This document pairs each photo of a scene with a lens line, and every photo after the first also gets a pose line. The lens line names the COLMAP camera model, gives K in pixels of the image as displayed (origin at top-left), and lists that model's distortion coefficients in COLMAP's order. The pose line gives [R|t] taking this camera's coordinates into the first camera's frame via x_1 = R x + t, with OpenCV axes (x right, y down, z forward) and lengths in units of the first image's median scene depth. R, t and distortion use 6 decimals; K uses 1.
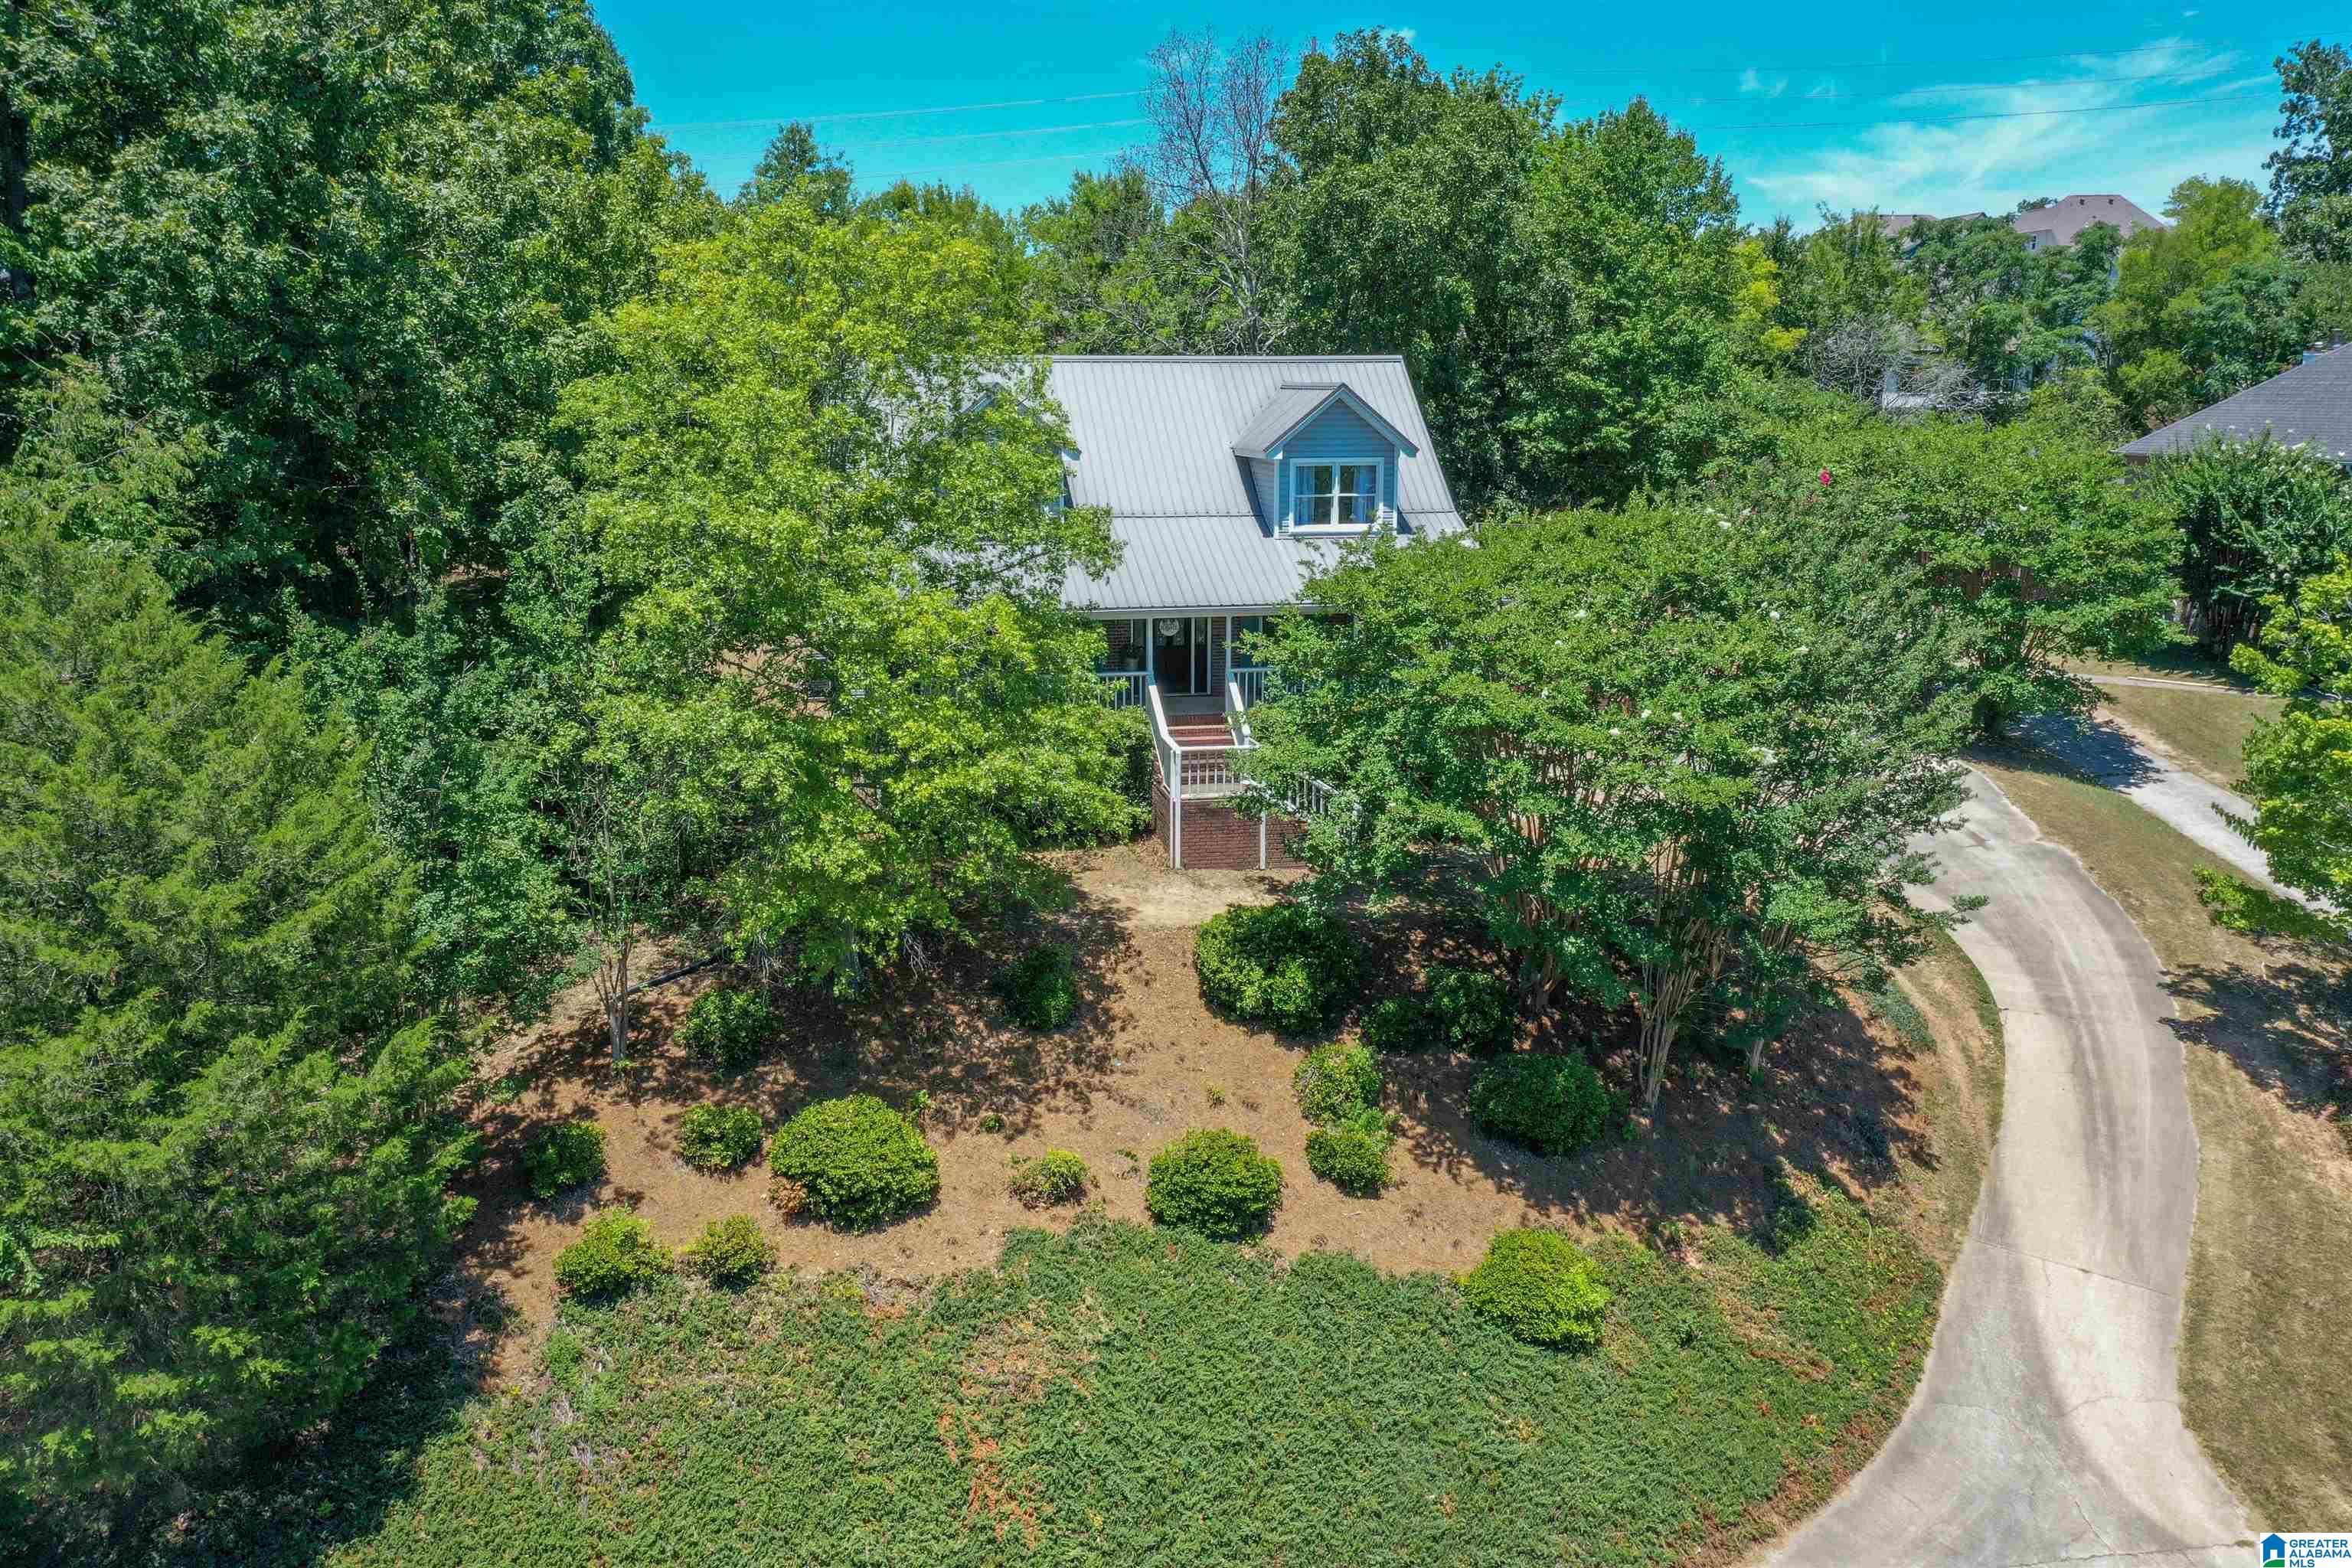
lens RADIAL K [[1867.1, 0, 1175.8], [0, 1867.1, 777.8], [0, 0, 1]] dist [0.013820, -0.010498]
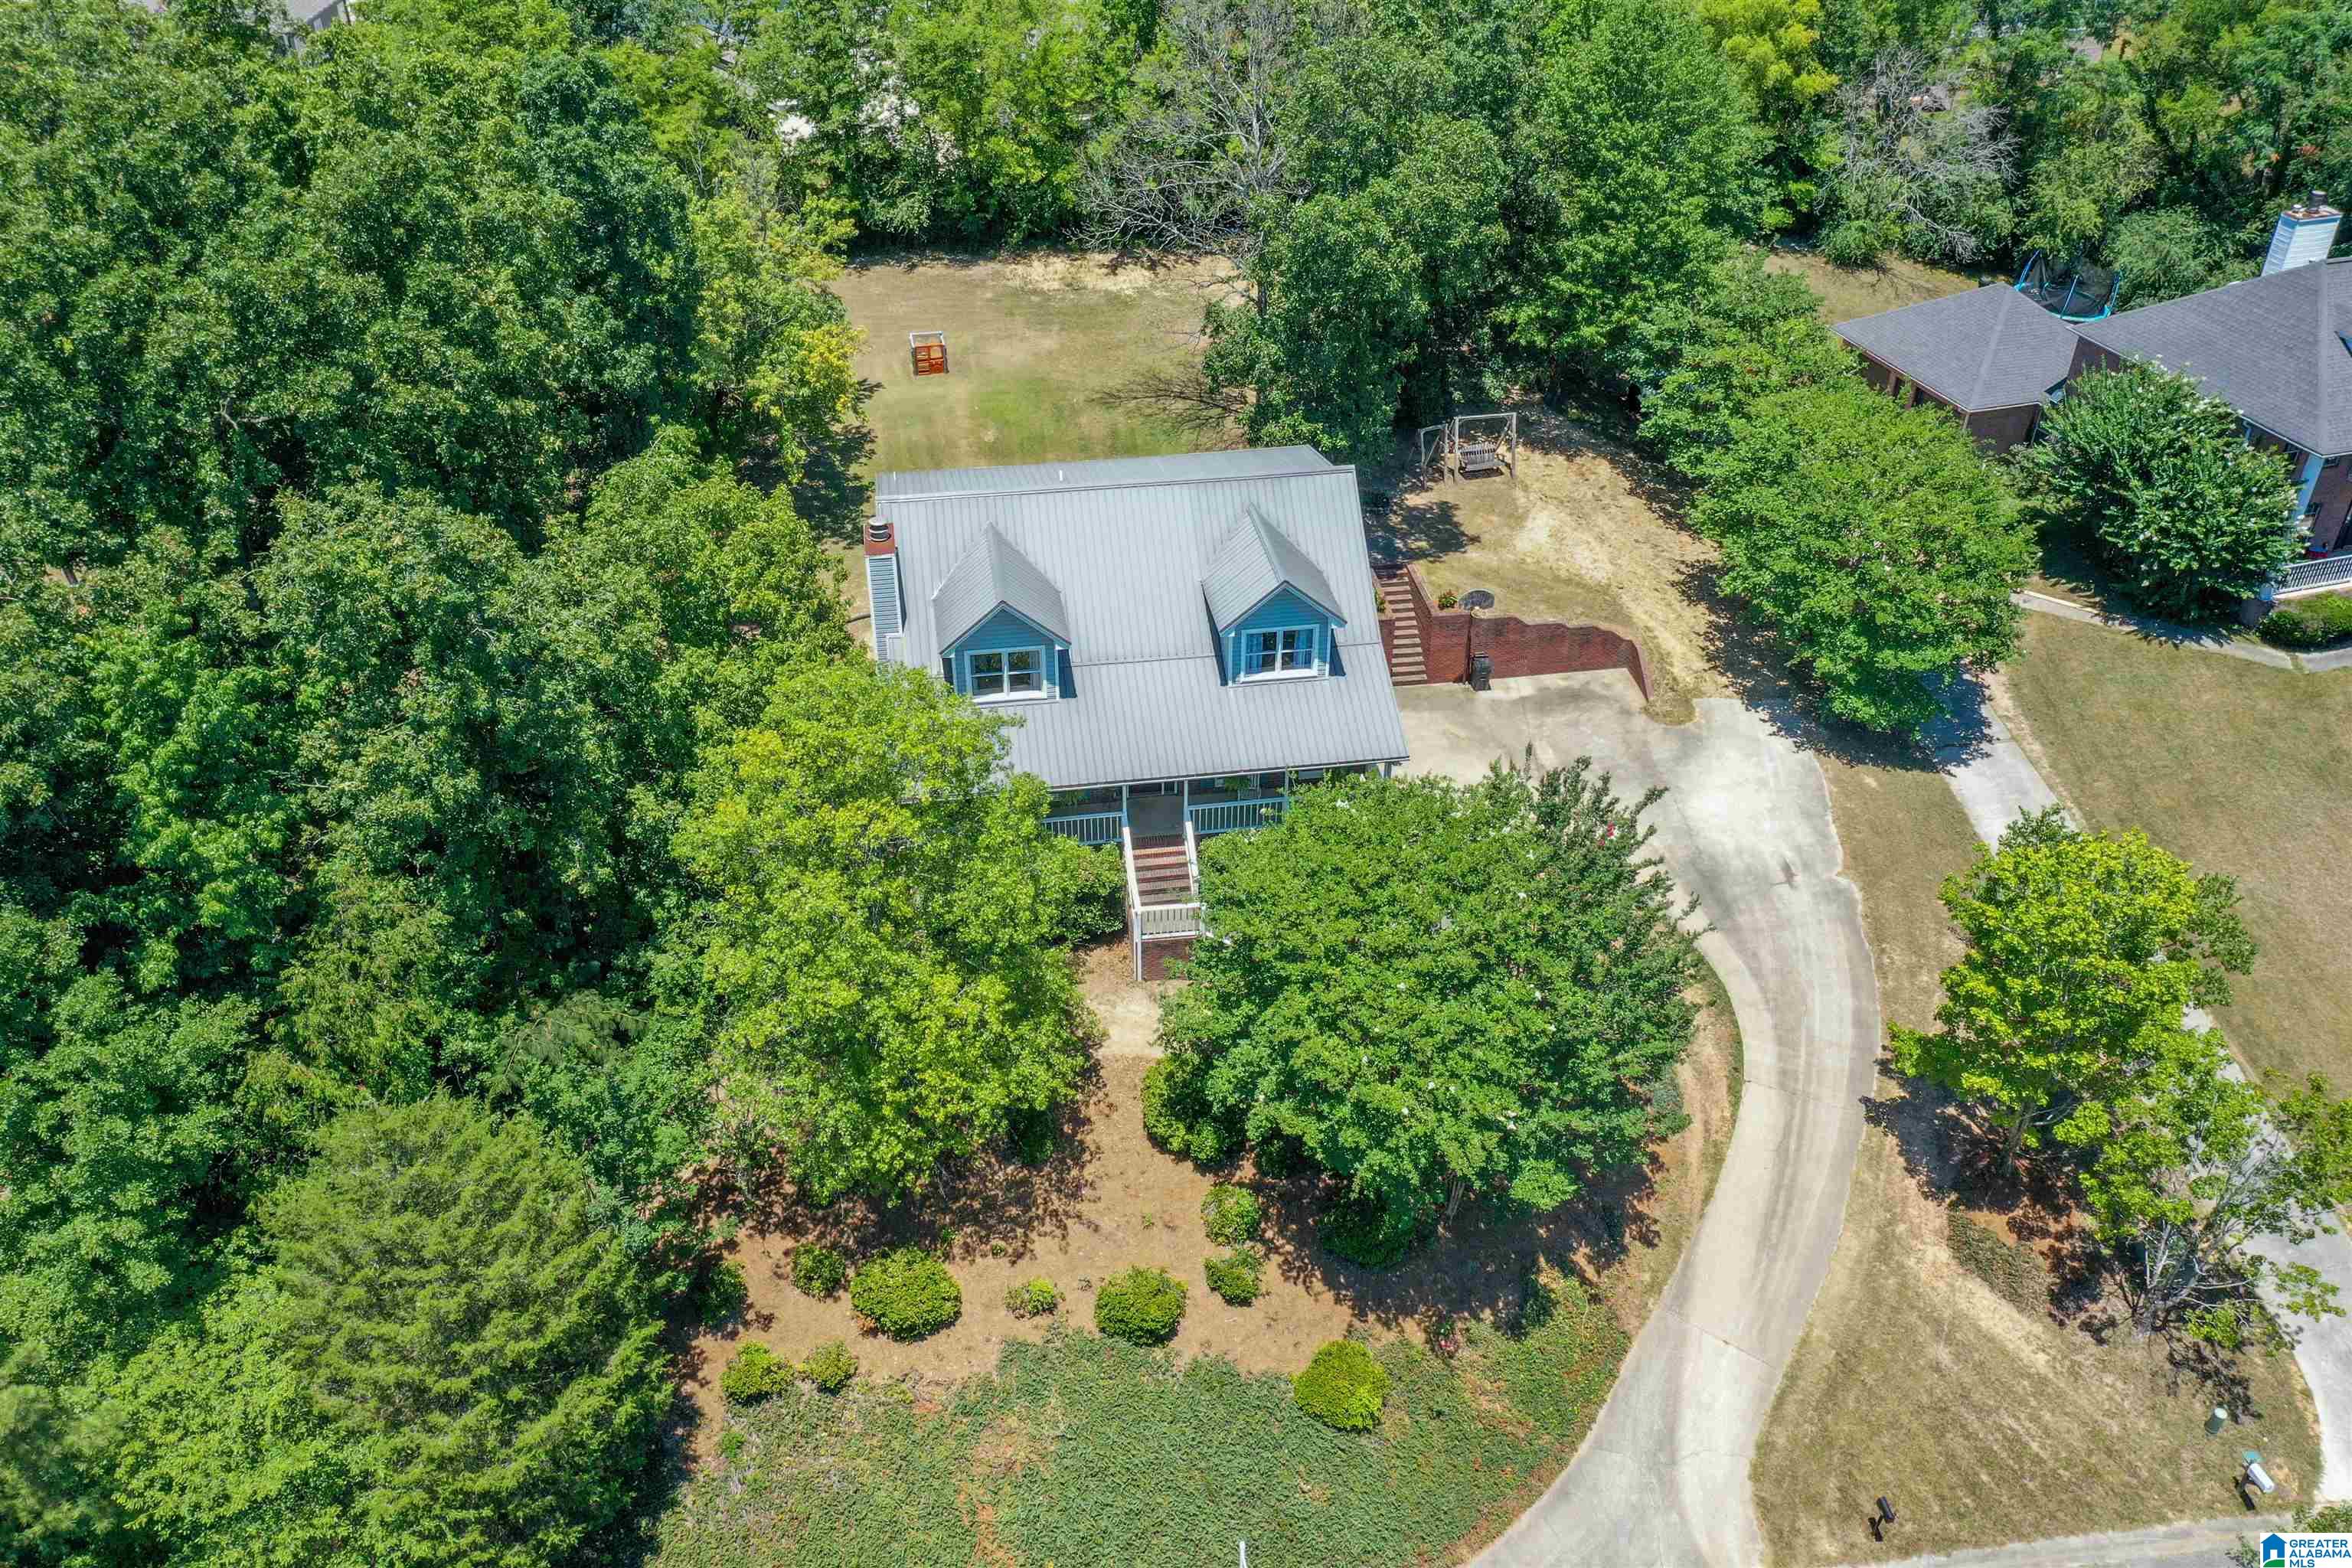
lens RADIAL K [[1867.1, 0, 1173.5], [0, 1867.1, 772.7], [0, 0, 1]] dist [0.013820, -0.010498]
pose [[0.998619, 0.031576, -0.041977, 0.089331], [-0.014017, 0.930358, 0.366384, -0.678988], [0.050623, -0.365290, 0.929516, -0.238449]]
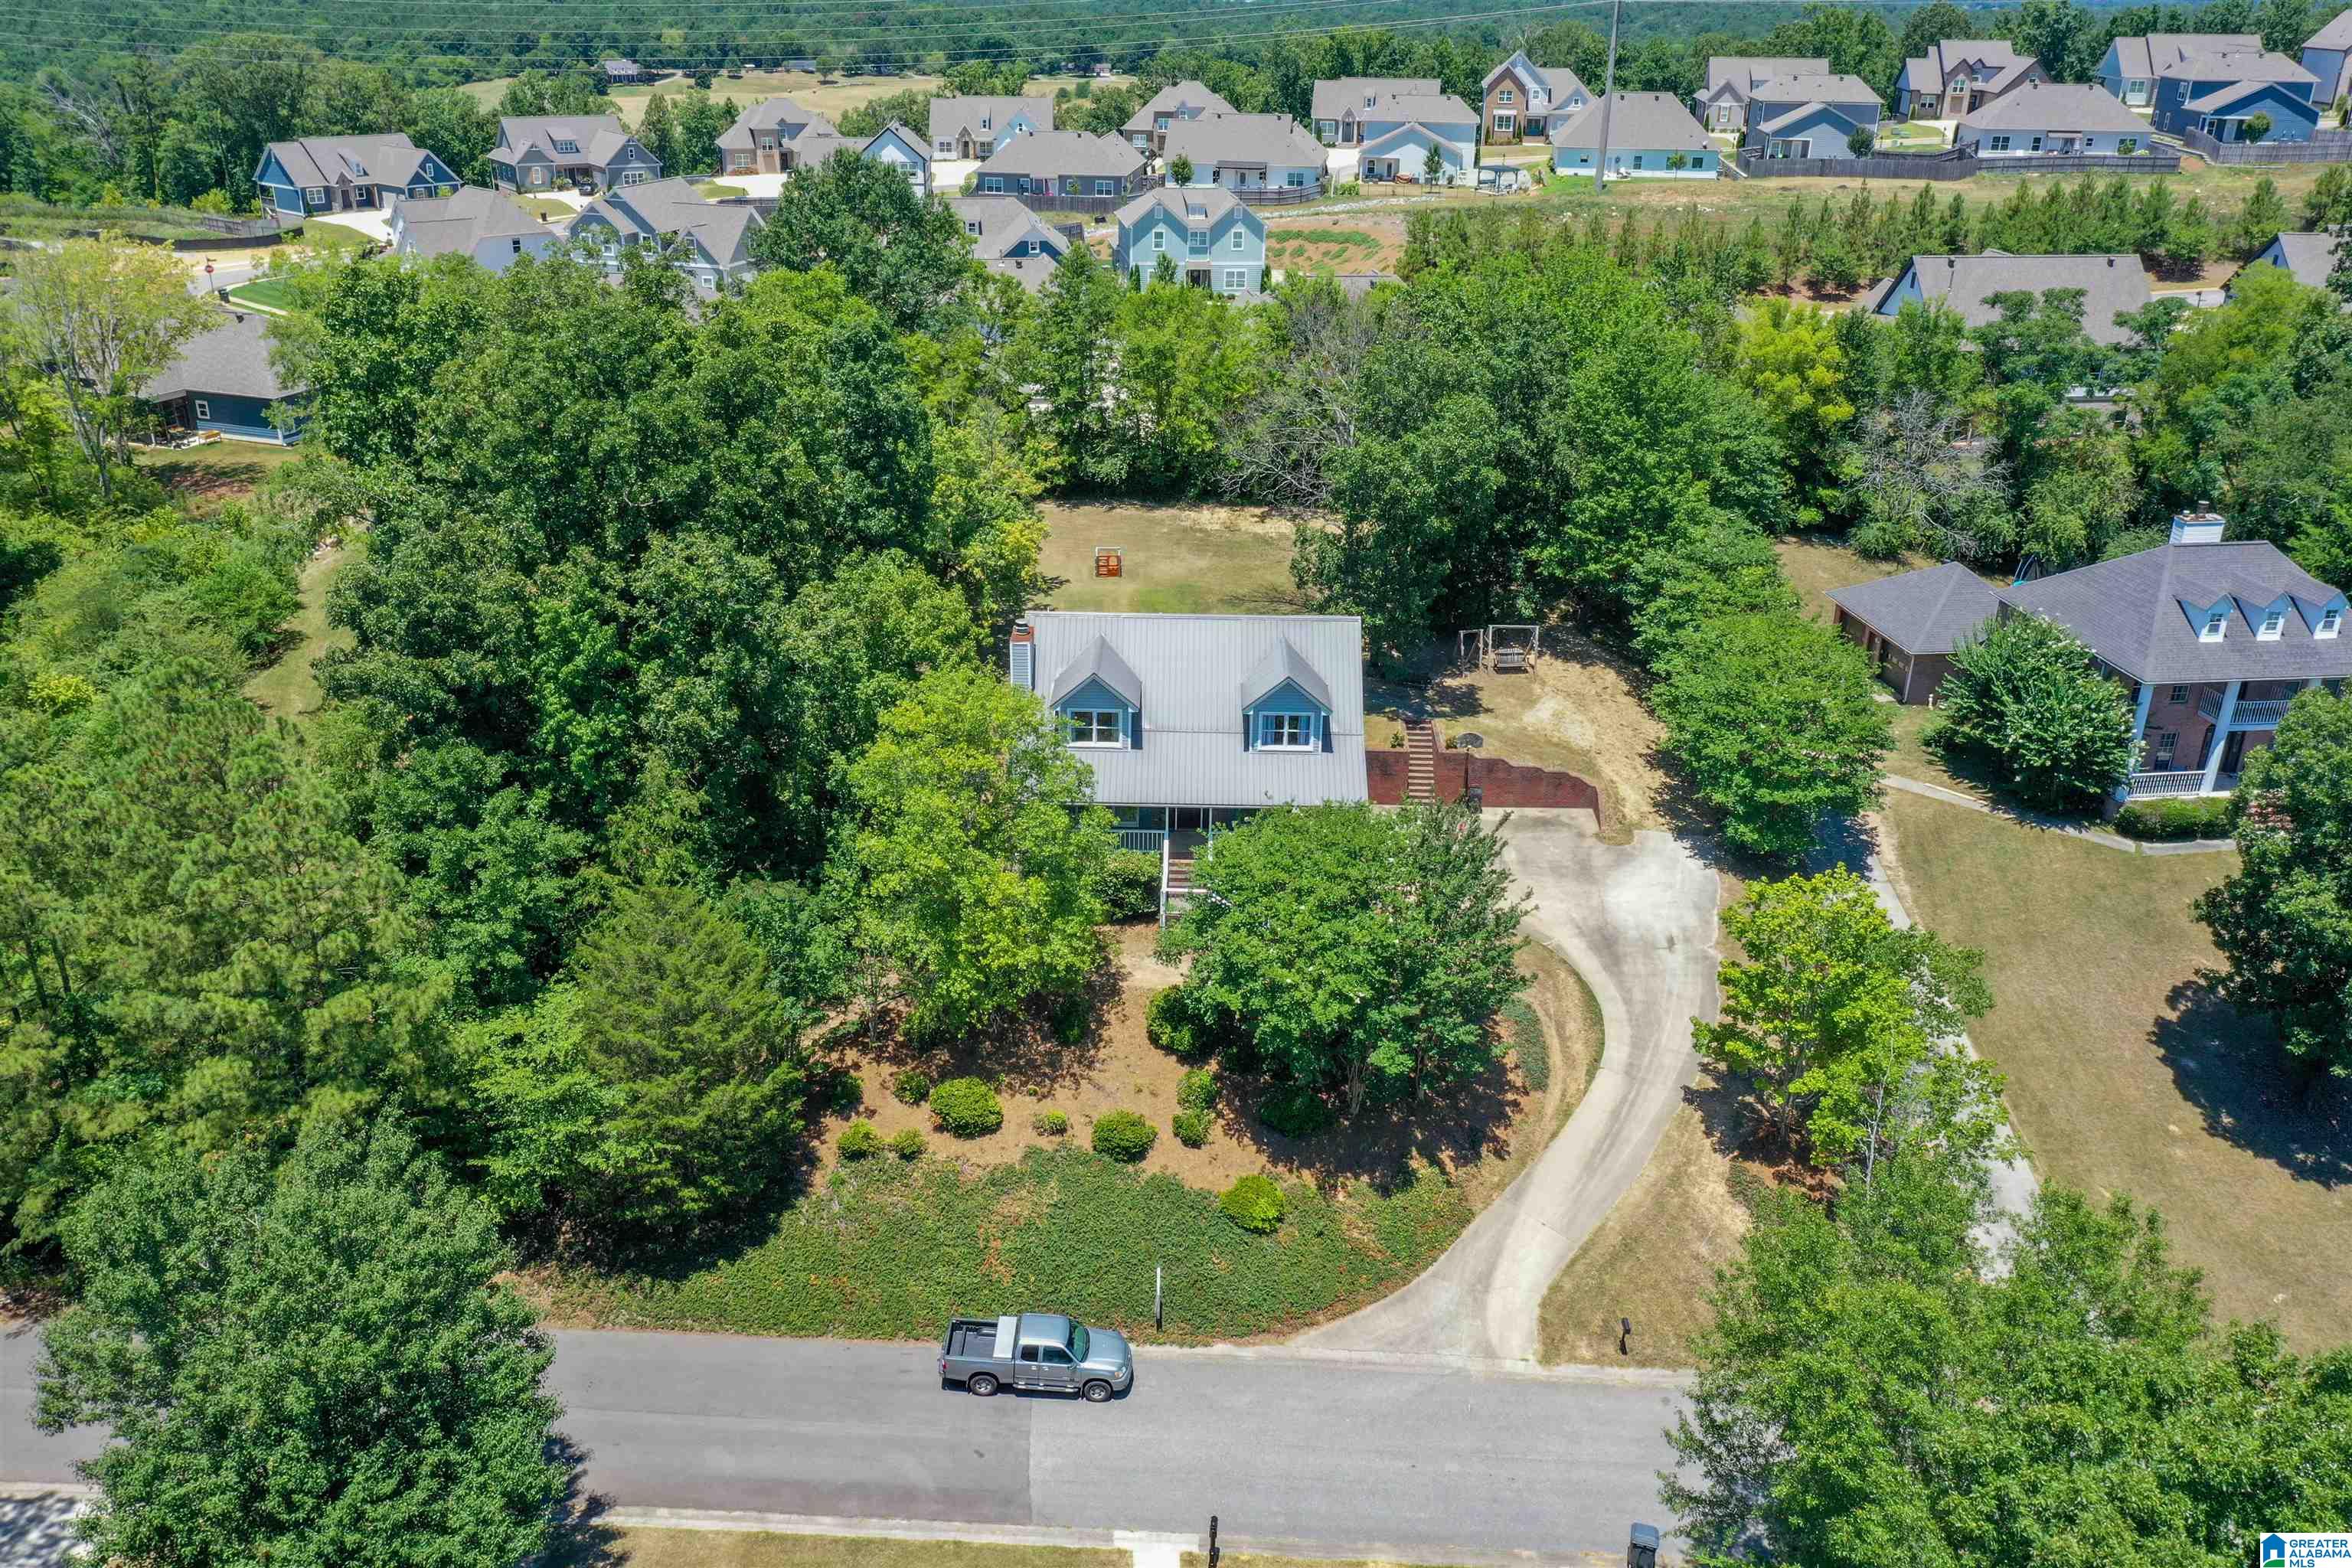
lens RADIAL K [[1867.1, 0, 1176.4], [0, 1867.1, 779.5], [0, 0, 1]] dist [0.013820, -0.010498]
pose [[0.975677, 0.100857, -0.194634, 0.427562], [-0.061111, 0.977816, 0.200354, -0.583214], [0.210524, -0.183586, 0.960196, -0.940151]]
